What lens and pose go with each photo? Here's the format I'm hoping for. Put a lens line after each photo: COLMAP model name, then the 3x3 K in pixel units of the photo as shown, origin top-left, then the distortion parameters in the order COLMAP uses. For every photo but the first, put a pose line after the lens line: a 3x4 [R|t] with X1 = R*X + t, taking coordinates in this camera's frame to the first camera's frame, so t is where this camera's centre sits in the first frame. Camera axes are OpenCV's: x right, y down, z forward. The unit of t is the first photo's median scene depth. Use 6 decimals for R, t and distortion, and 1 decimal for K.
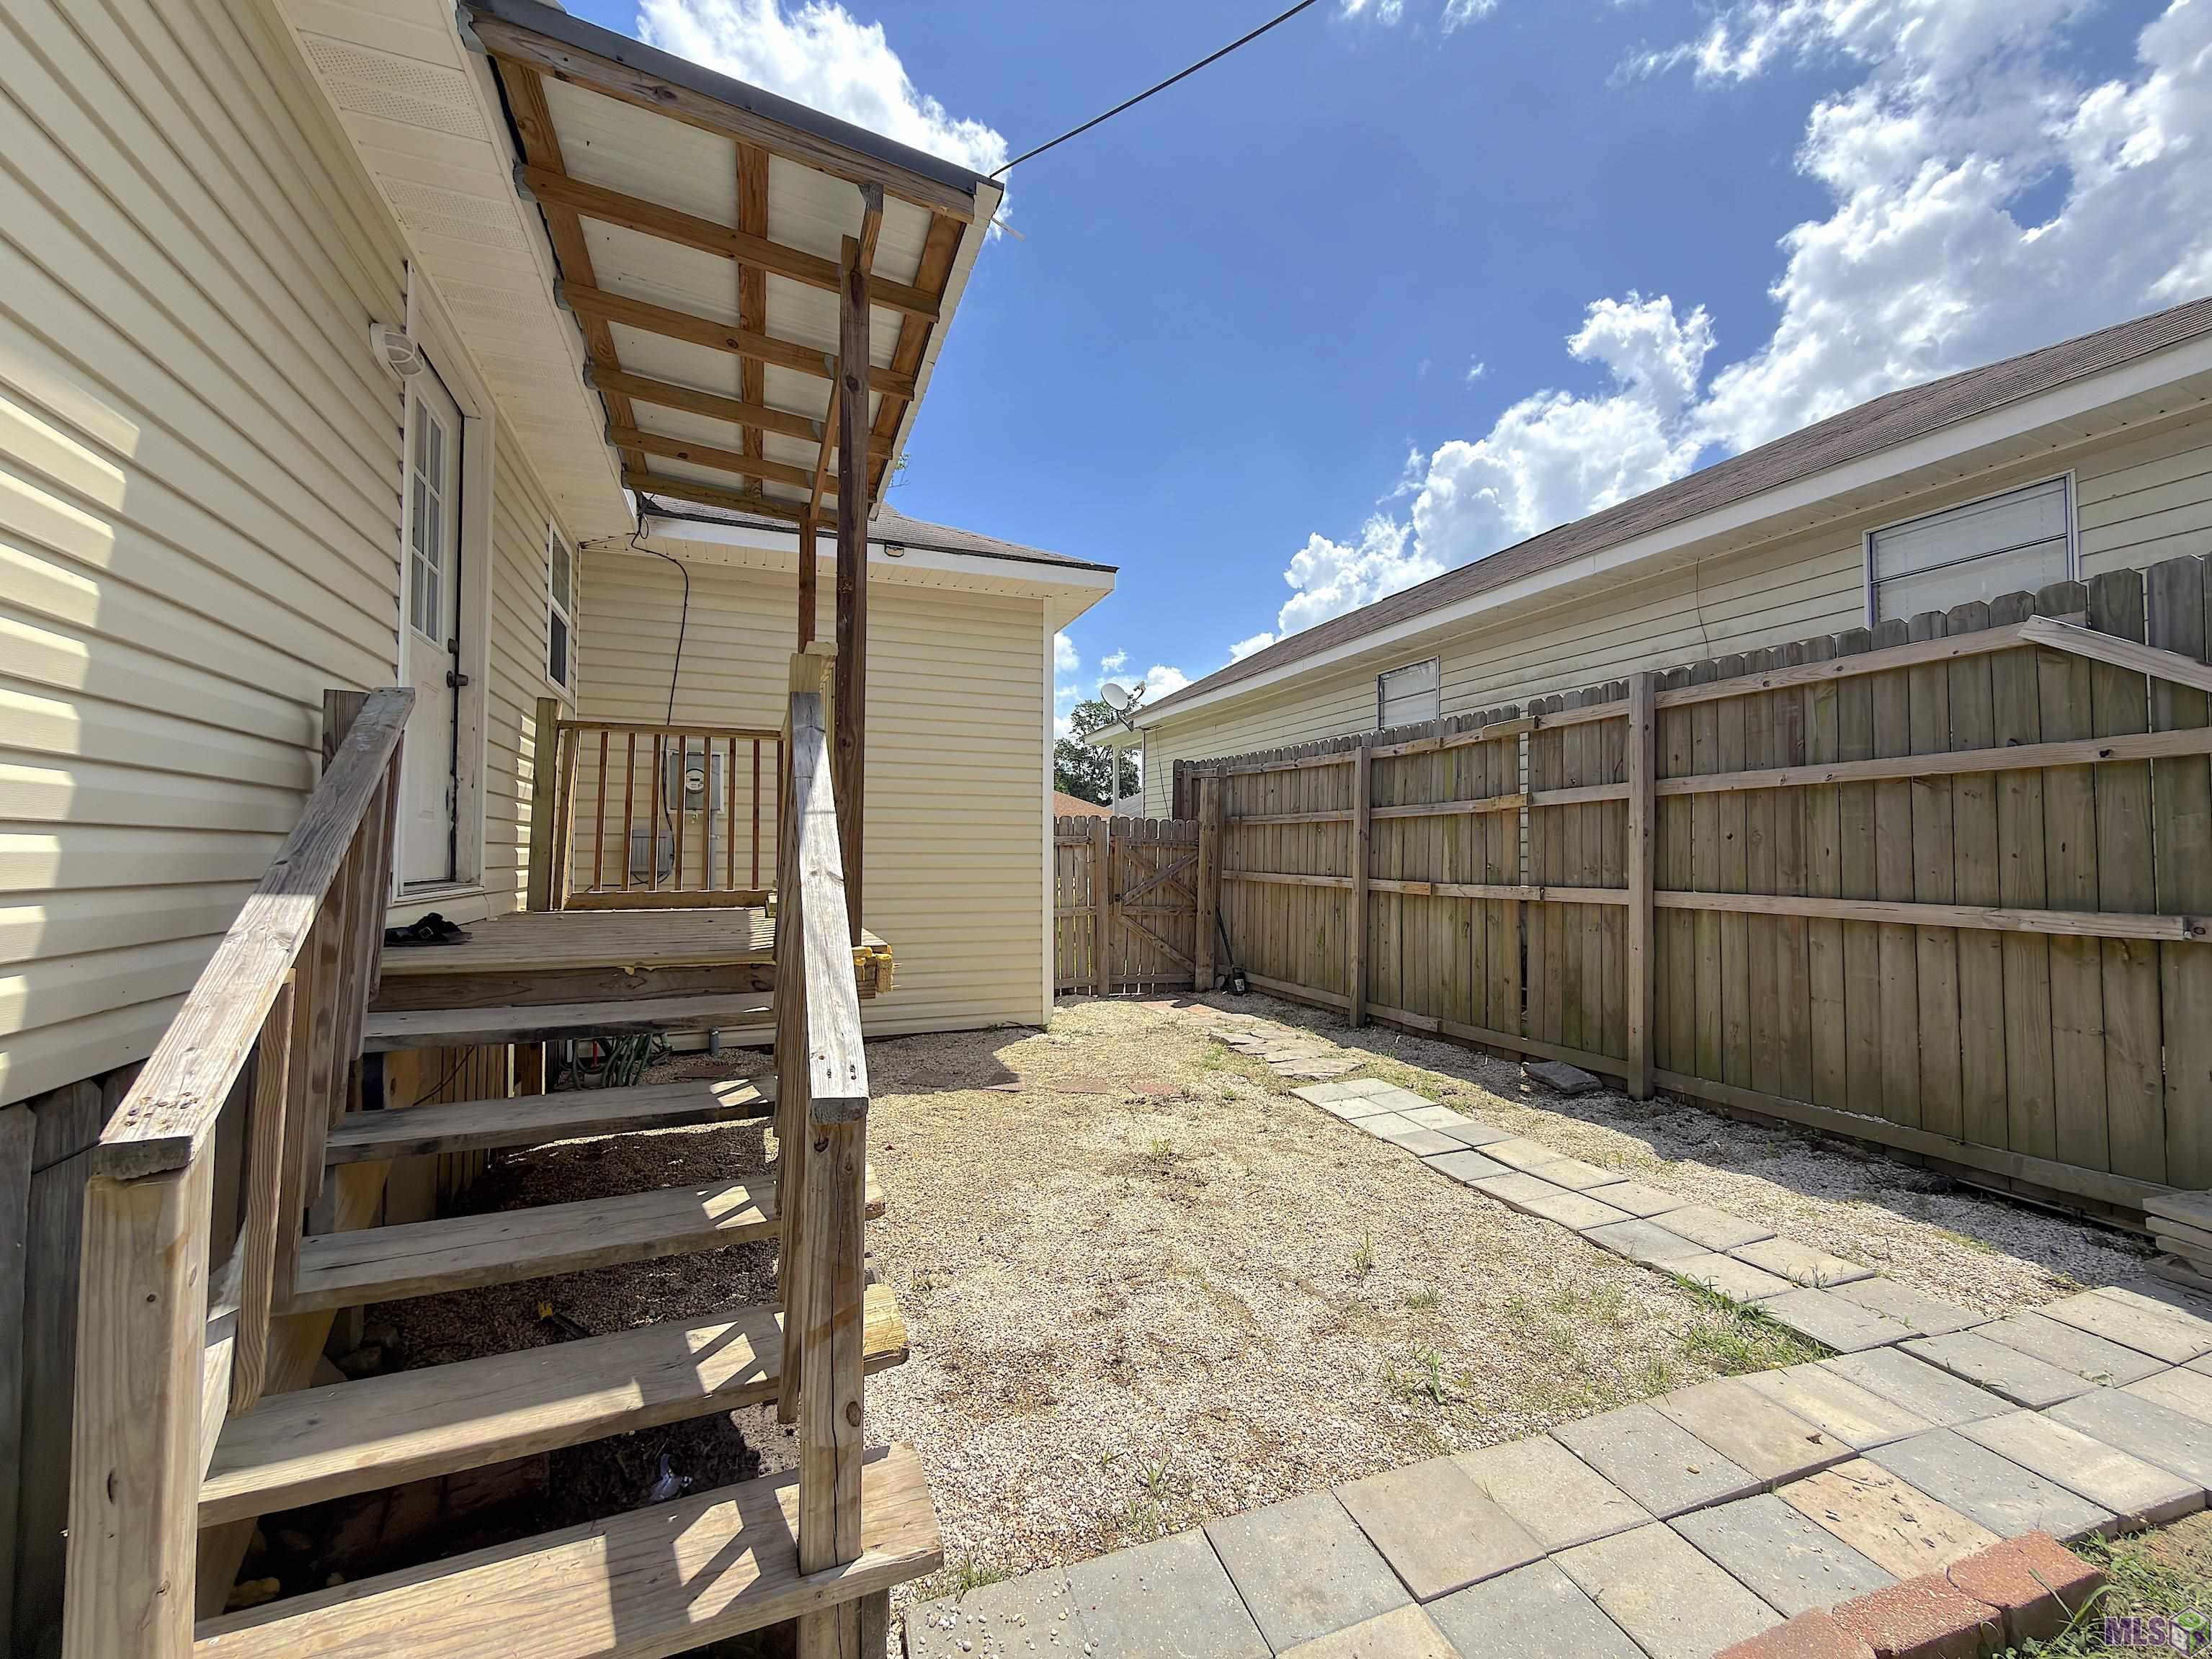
lens RADIAL K [[879.7, 0, 1106.0], [0, 879.7, 829.5], [0, 0, 1]] dist [-0.000853, -0.000391]
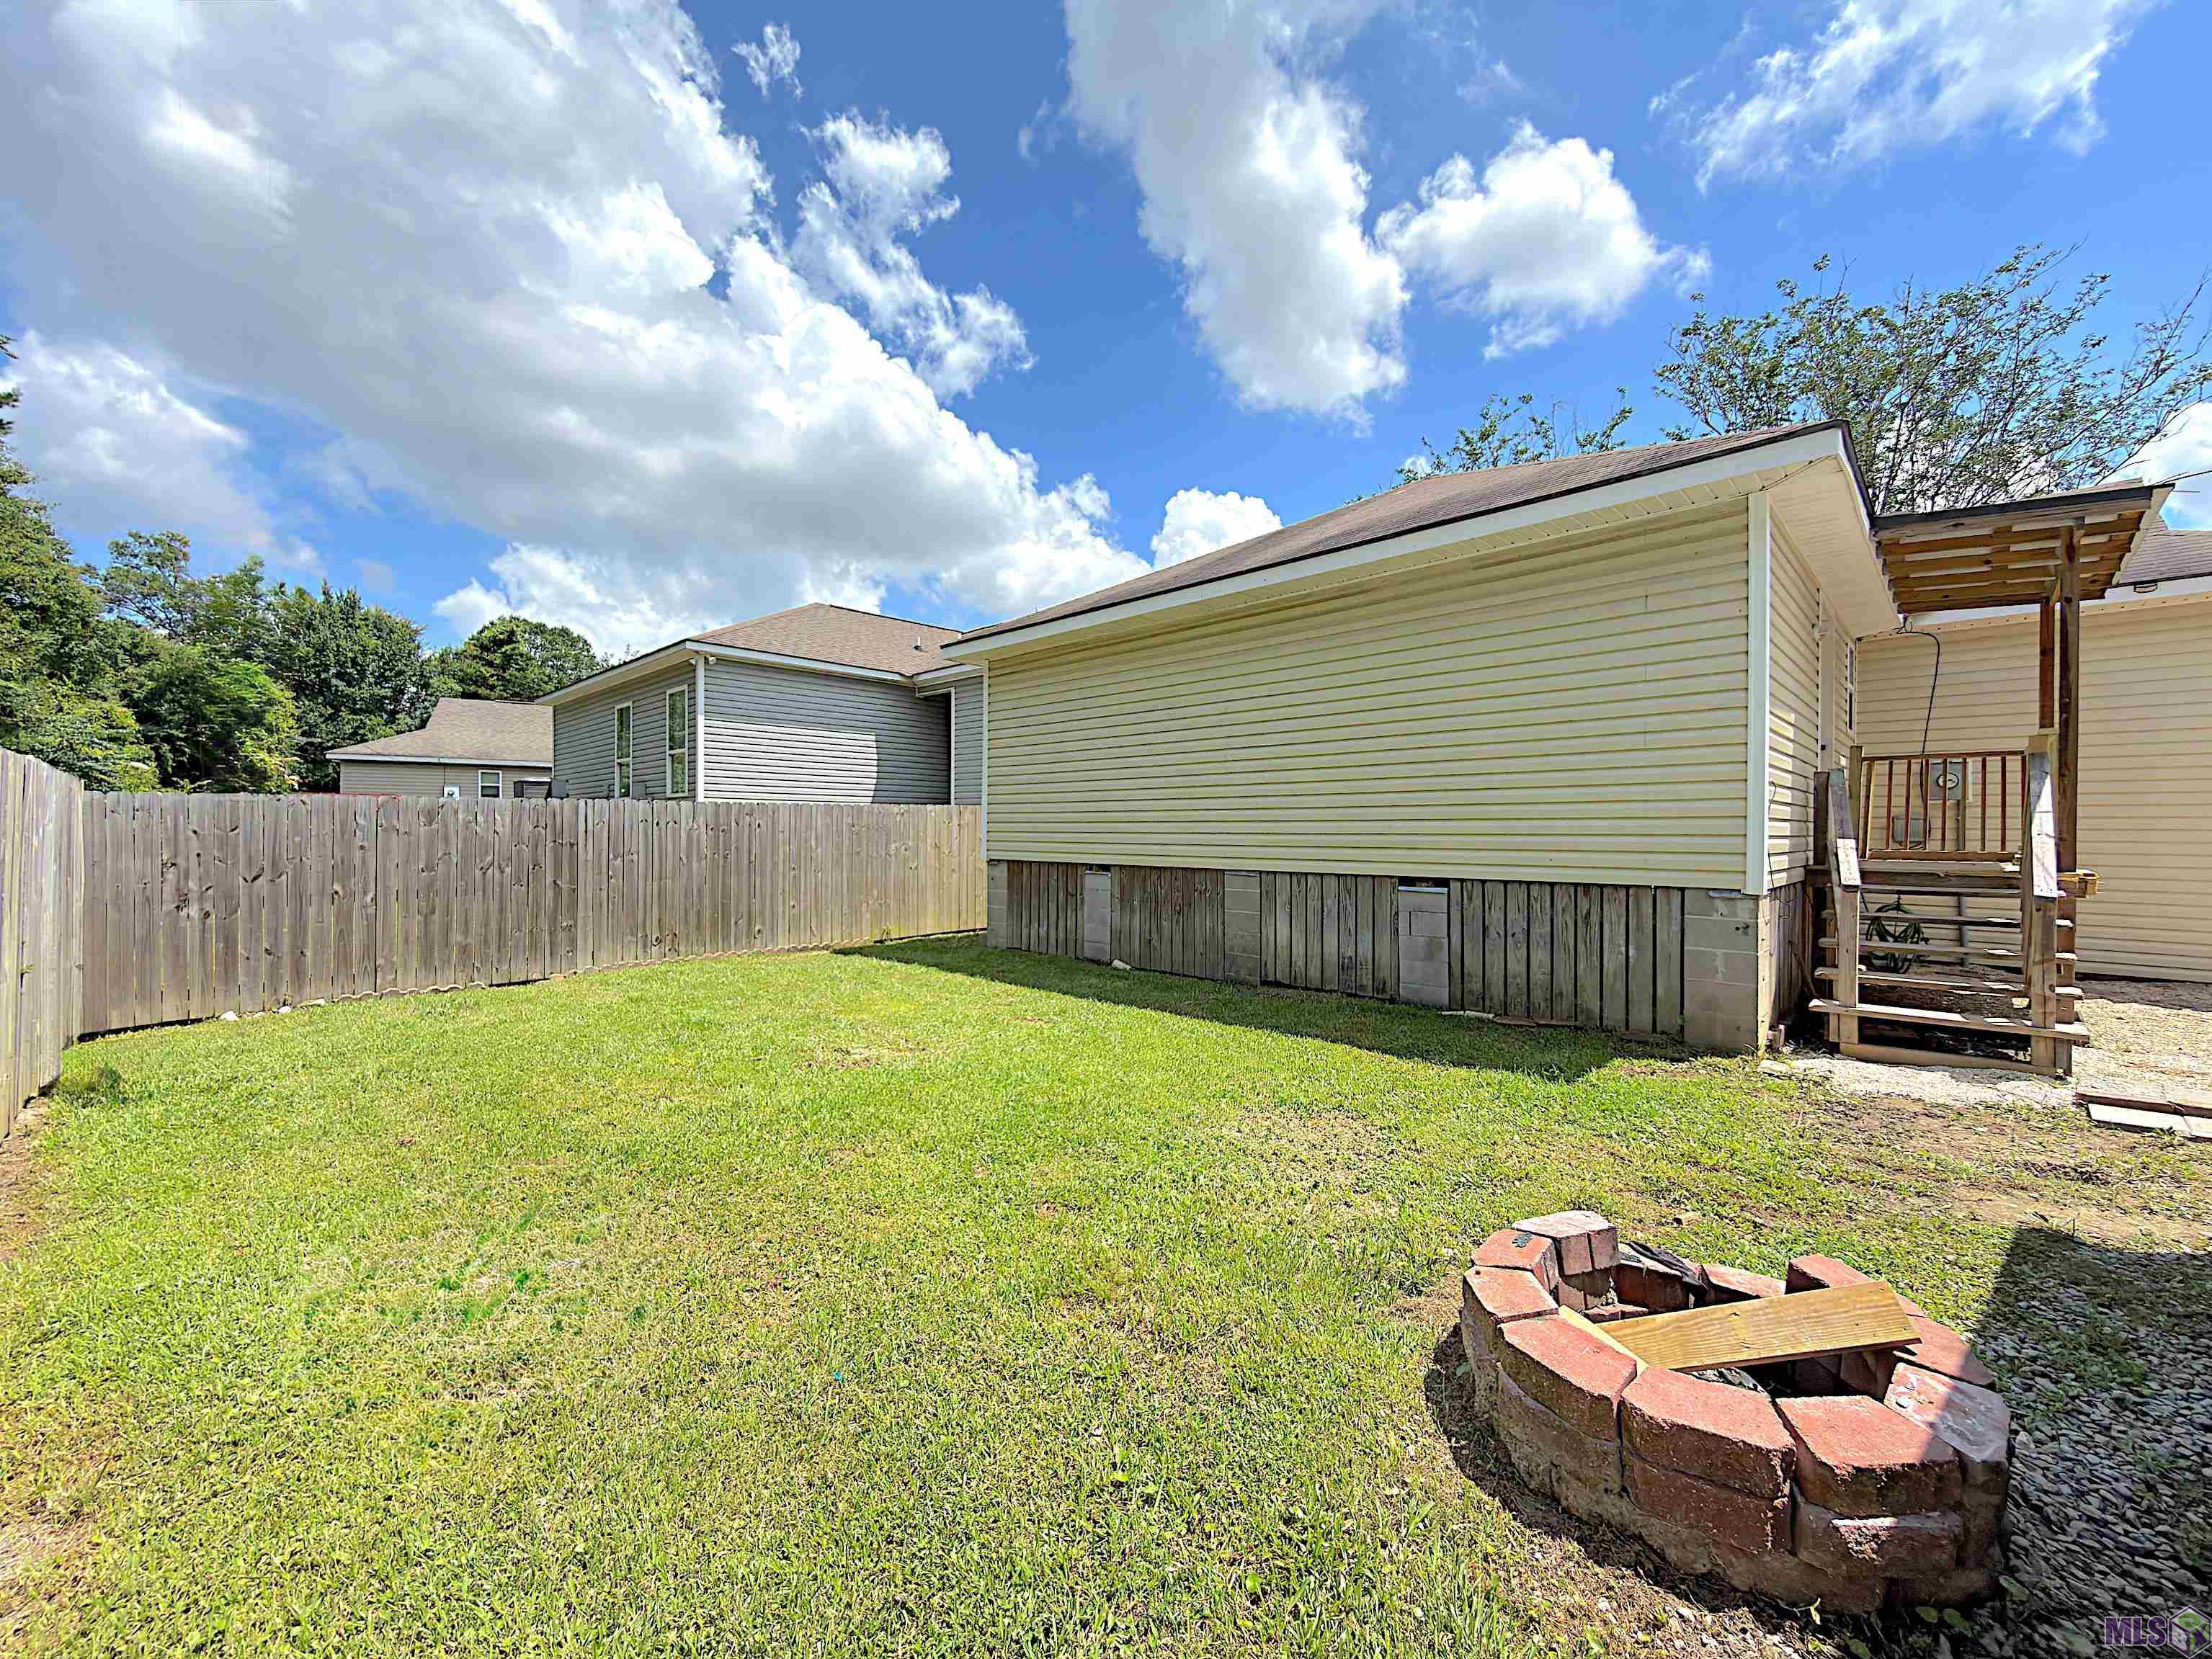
lens RADIAL K [[879.7, 0, 1106.0], [0, 879.7, 829.5], [0, 0, 1]] dist [-0.000853, -0.000391]
pose [[0.394097, -0.000096, -0.919069, 0.425041], [0.021077, 0.999738, 0.008934, -0.019895], [0.918827, -0.022892, 0.393995, -1.128550]]
